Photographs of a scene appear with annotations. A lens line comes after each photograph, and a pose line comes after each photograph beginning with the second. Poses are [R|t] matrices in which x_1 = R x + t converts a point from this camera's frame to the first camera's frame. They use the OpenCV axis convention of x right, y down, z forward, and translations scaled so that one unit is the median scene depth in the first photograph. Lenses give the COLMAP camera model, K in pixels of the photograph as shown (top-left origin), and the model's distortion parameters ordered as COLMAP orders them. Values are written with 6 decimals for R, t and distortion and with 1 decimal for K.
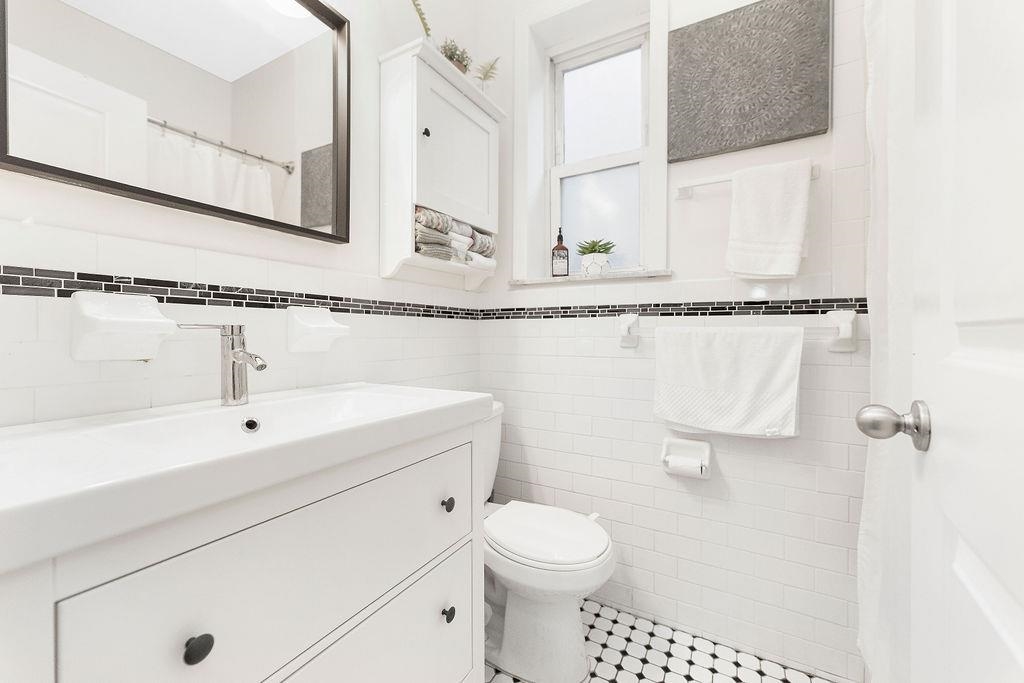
lens RADIAL K [[428.6, 0, 477.3], [0, 428.6, 317.9], [0, 0, 1]] dist [-0.003372, -0.005610]
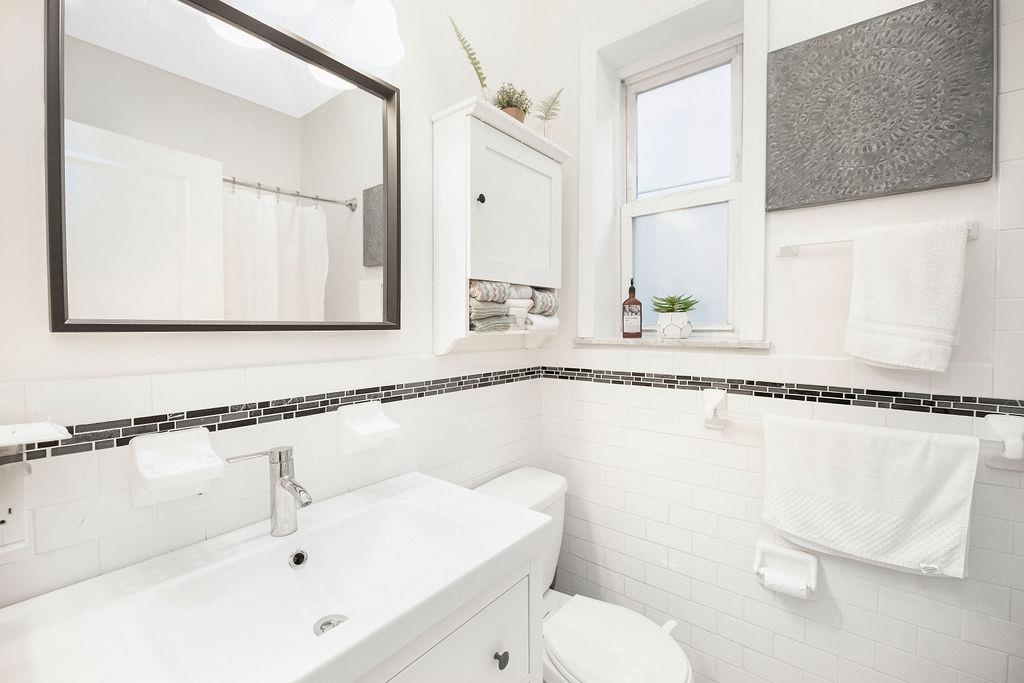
lens RADIAL K [[428.6, 0, 471.6], [0, 428.6, 319.9], [0, 0, 1]] dist [-0.003372, -0.005610]
pose [[0.986688, -0.000776, -0.162626, 0.009471], [0.004507, 0.999735, 0.022577, -0.182139], [0.162565, -0.023010, 0.986429, 0.073156]]
